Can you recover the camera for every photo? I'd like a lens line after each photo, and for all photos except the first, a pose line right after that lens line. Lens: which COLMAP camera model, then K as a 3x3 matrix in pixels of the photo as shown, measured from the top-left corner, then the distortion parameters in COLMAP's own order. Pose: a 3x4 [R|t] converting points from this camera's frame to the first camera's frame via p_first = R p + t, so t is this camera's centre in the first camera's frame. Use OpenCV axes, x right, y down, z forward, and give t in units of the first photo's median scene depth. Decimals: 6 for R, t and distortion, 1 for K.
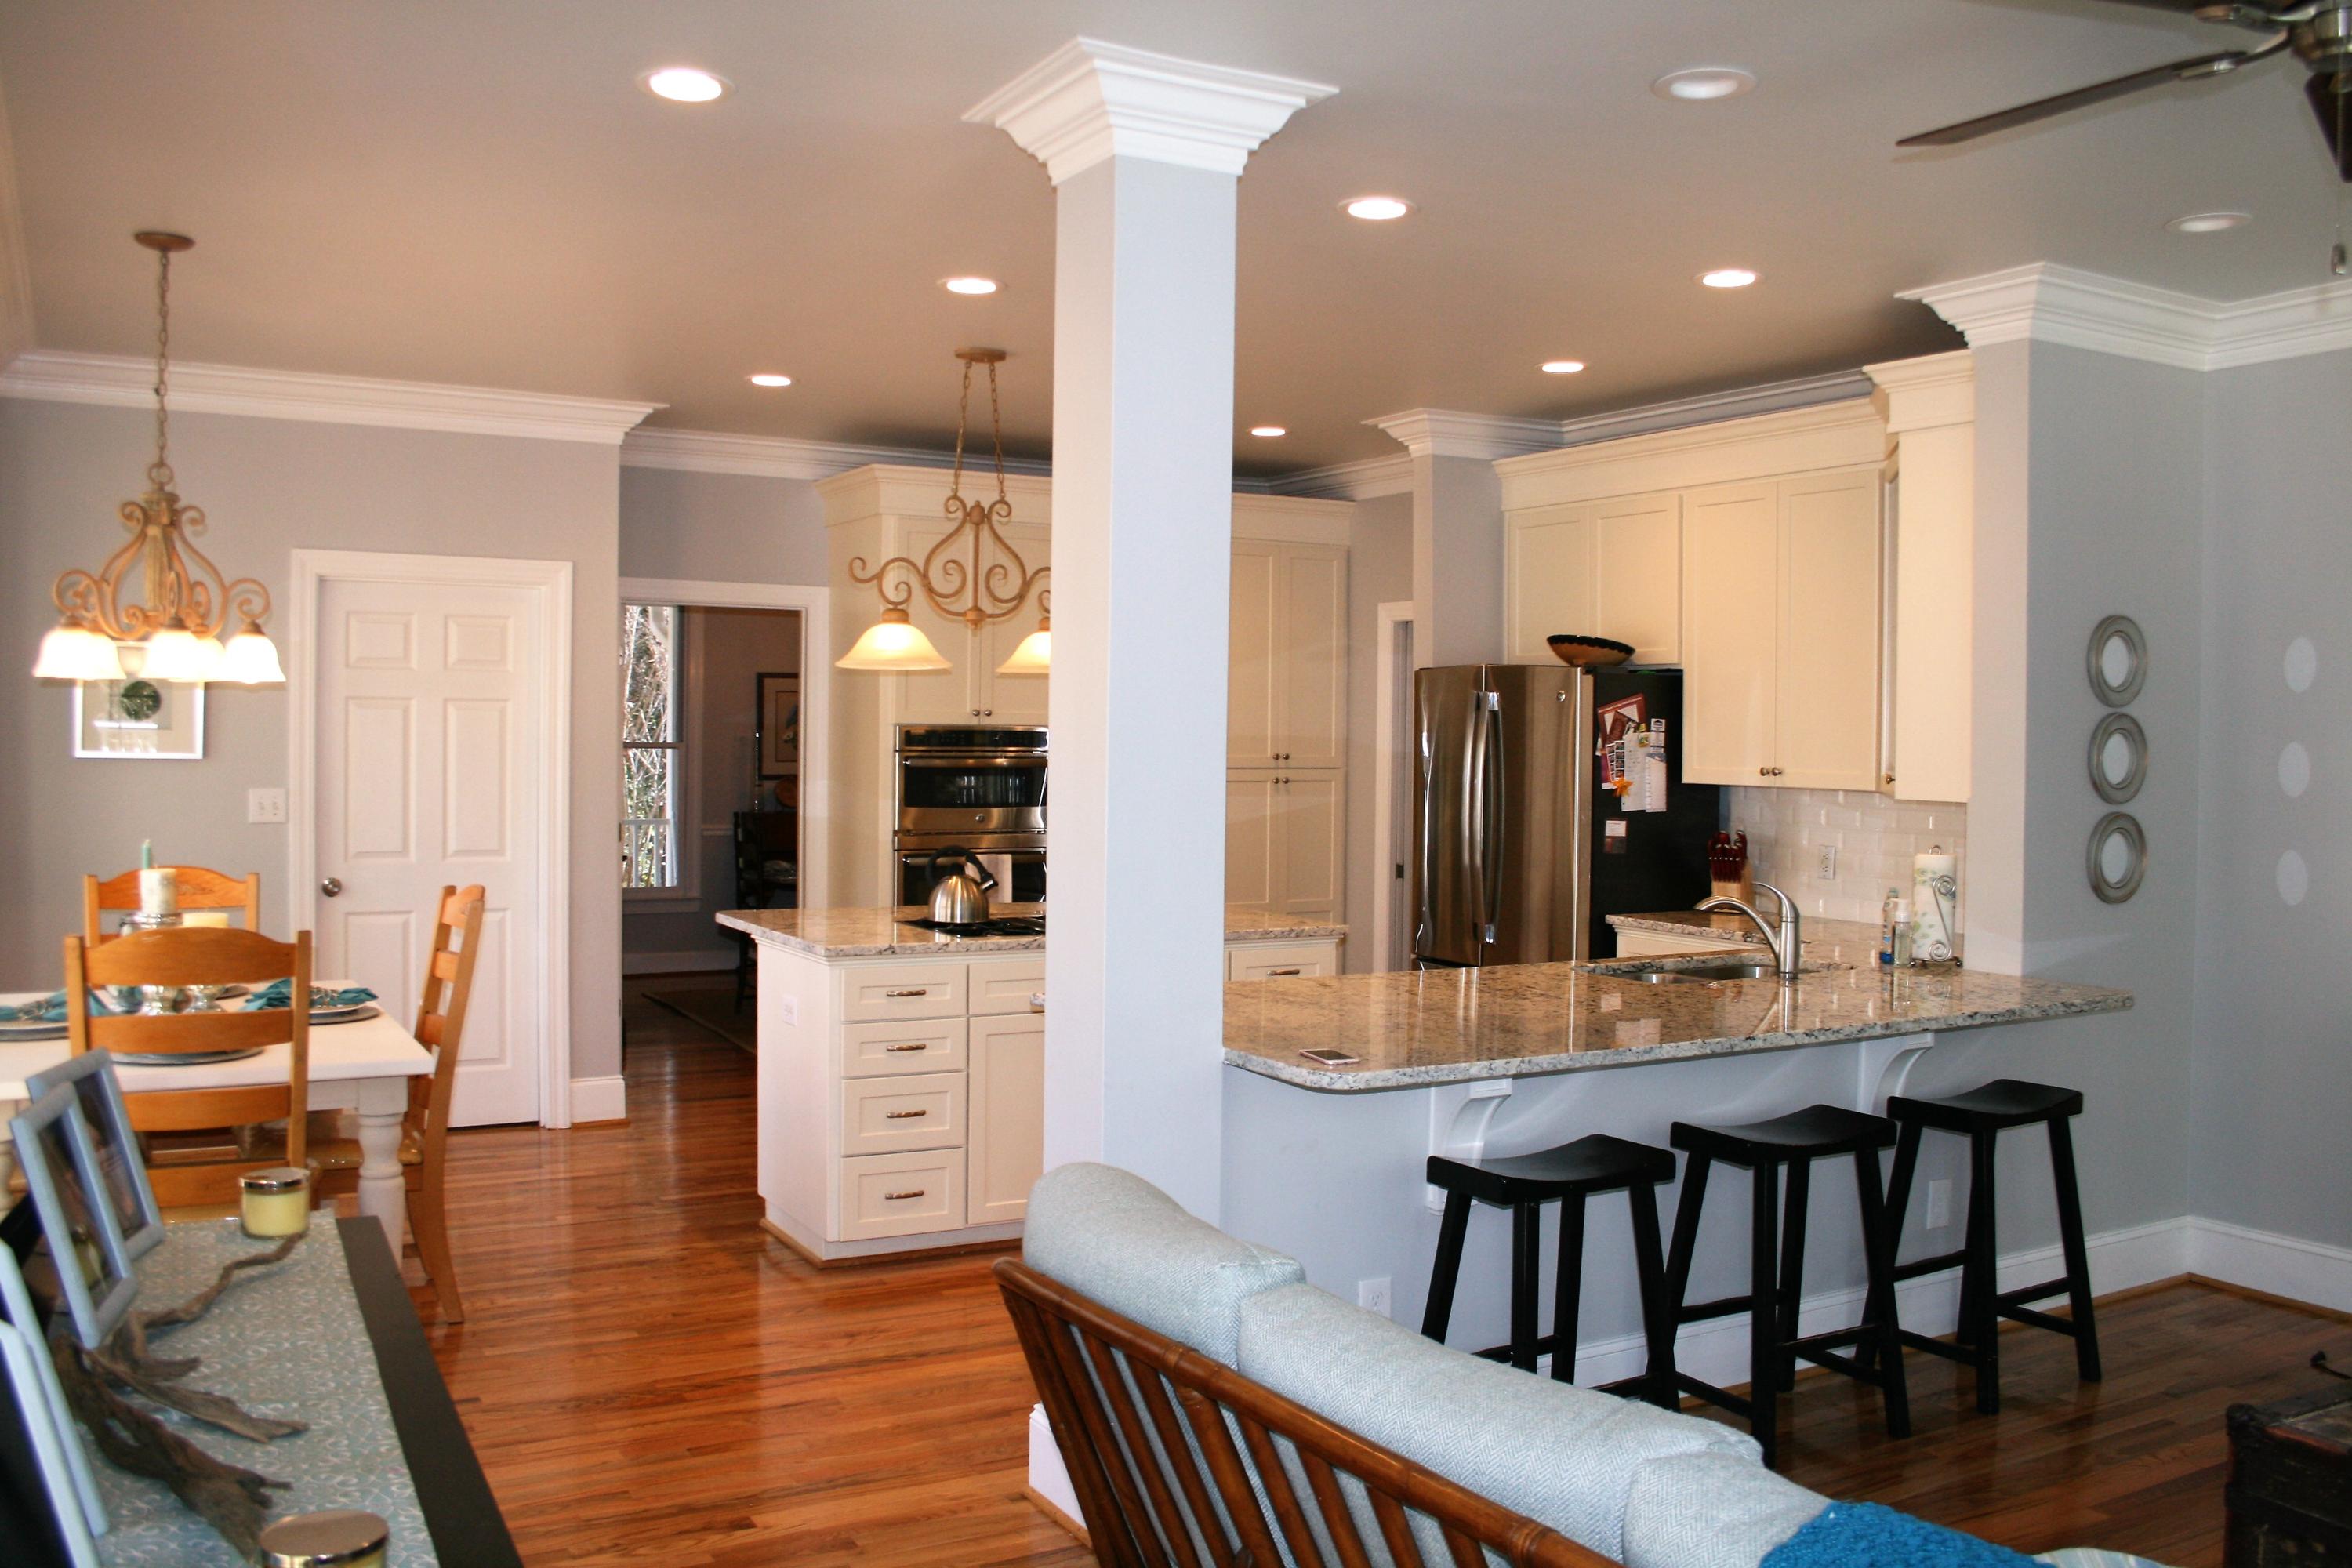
lens RADIAL K [[1981.5, 0, 1176.4], [0, 1981.5, 777.7], [0, 0, 1]] dist [-0.065267, -0.004302]
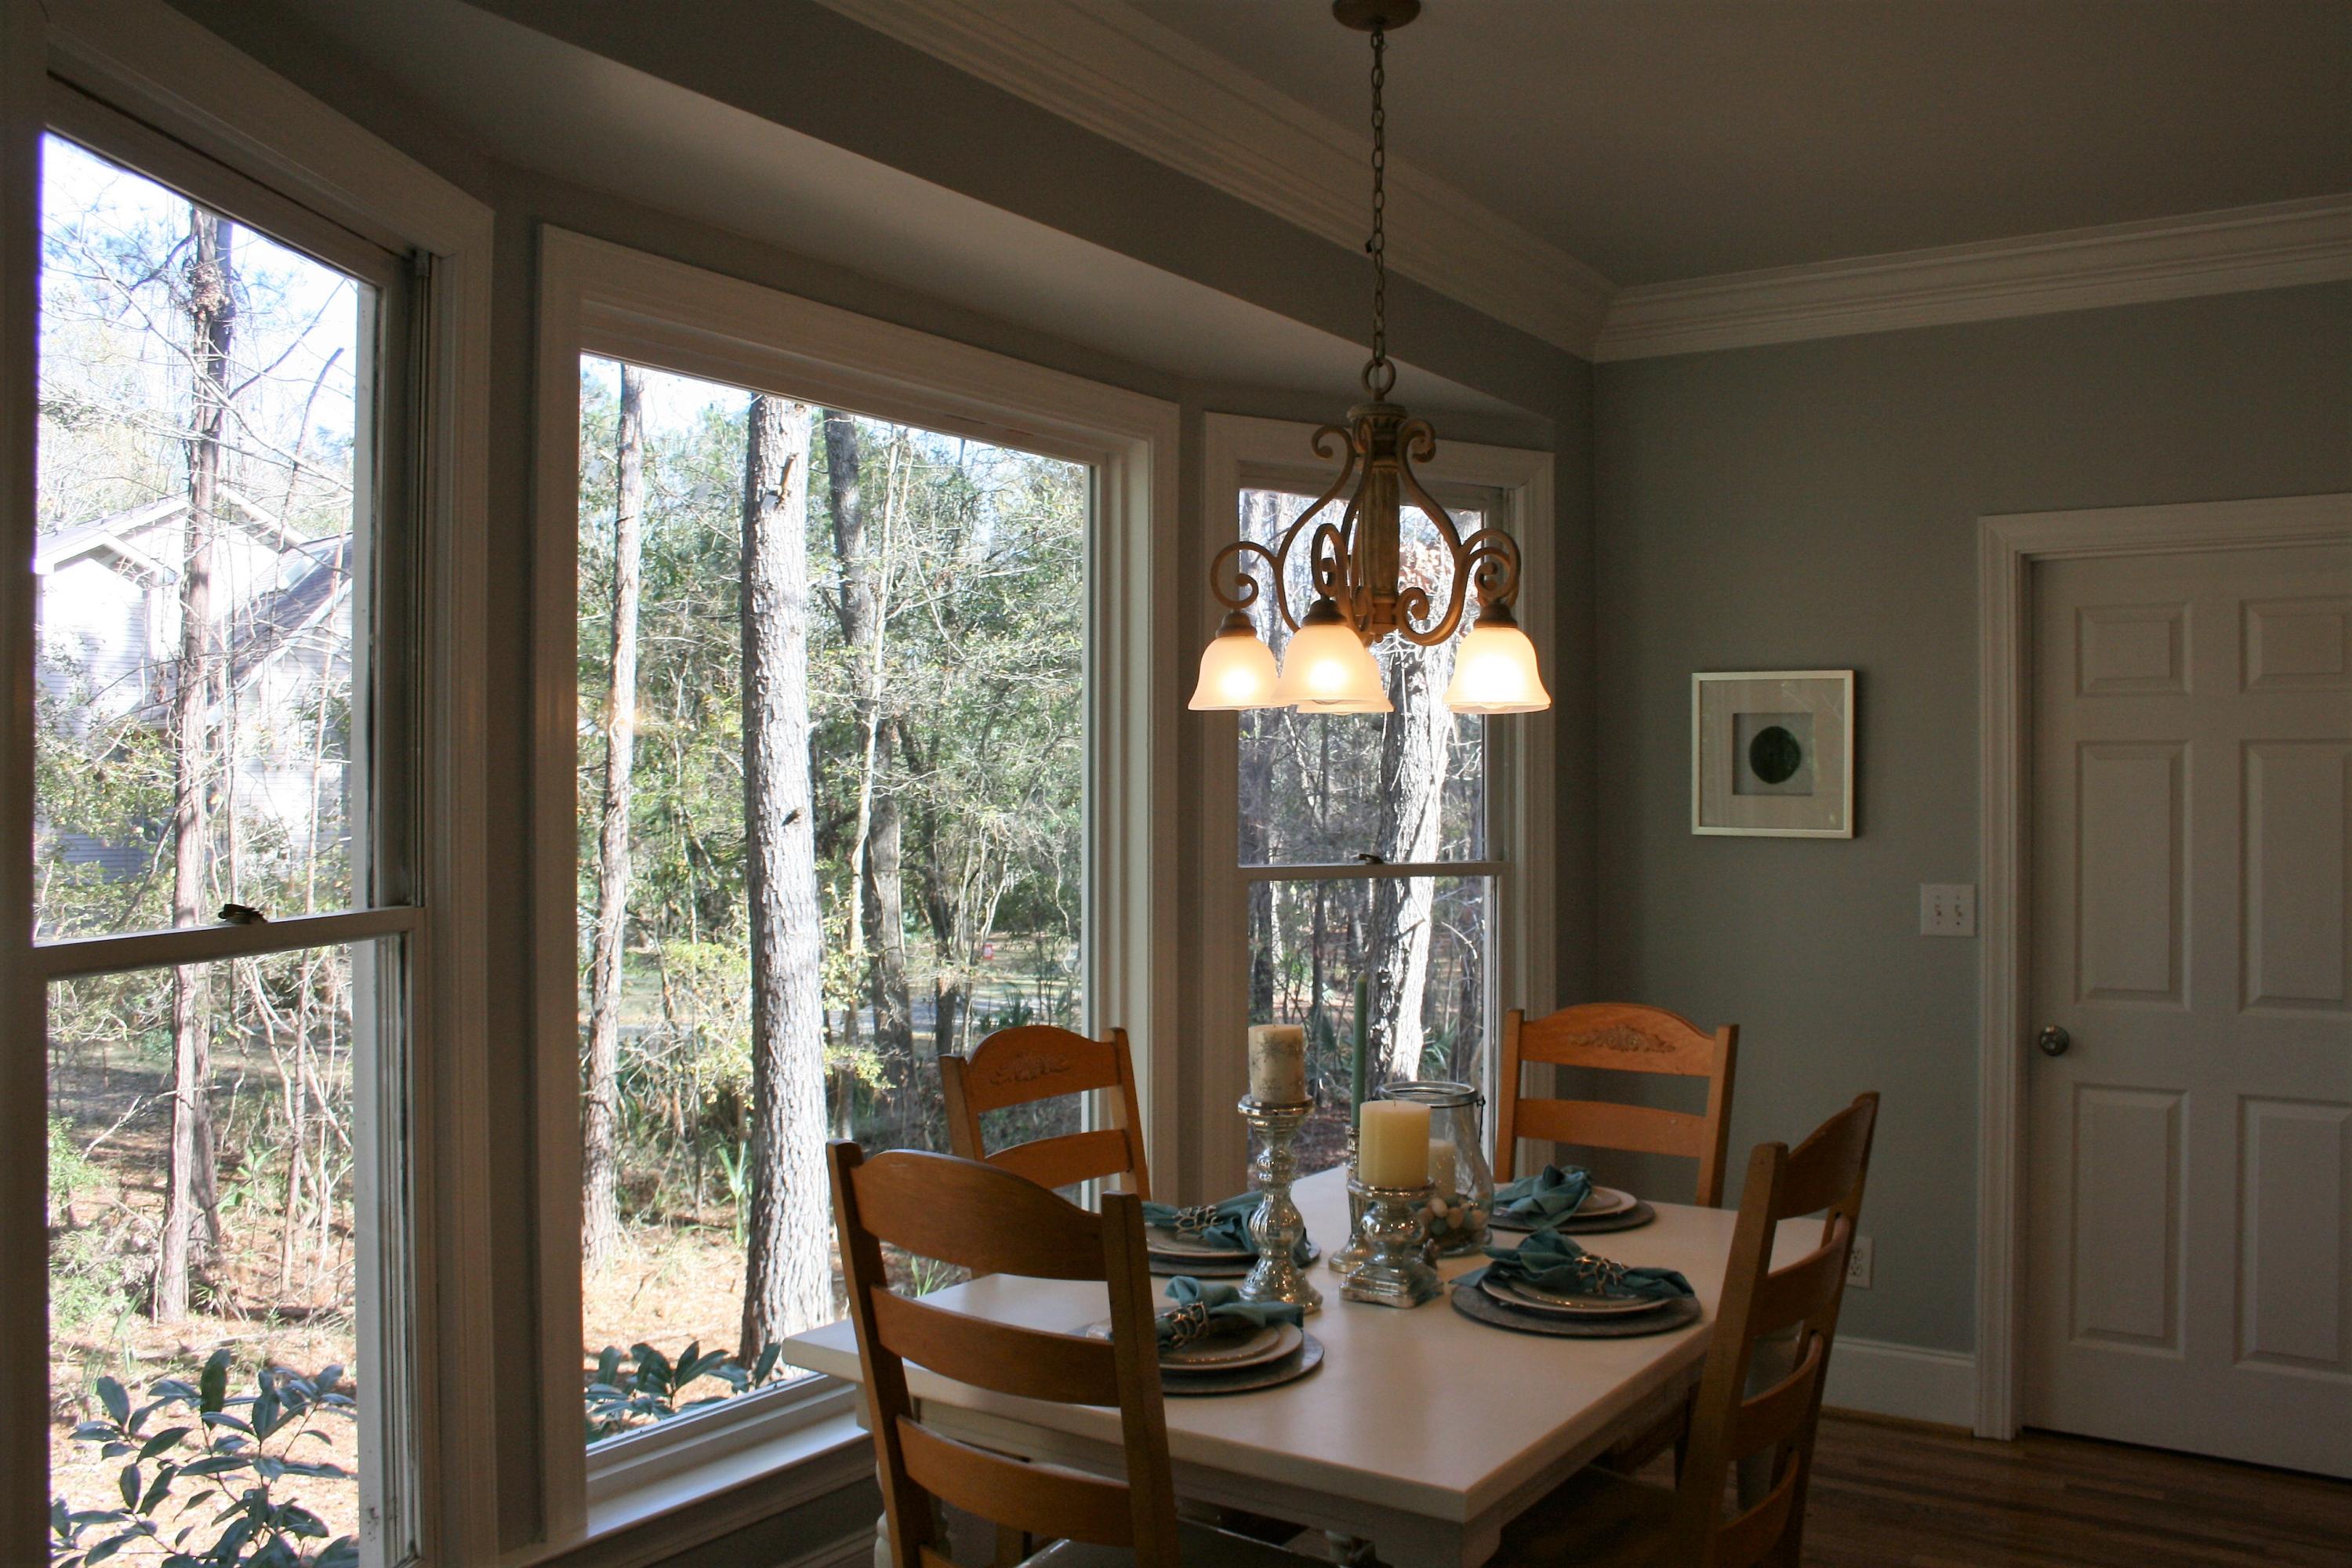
lens RADIAL K [[1981.5, 0, 1176.7], [0, 1981.5, 779.6], [0, 0, 1]] dist [-0.065267, -0.004302]
pose [[0.456485, -0.015451, -0.889597, 0.005218], [-0.017294, 0.999506, -0.026234, -0.007729], [0.889563, 0.027360, 0.455992, 0.462594]]
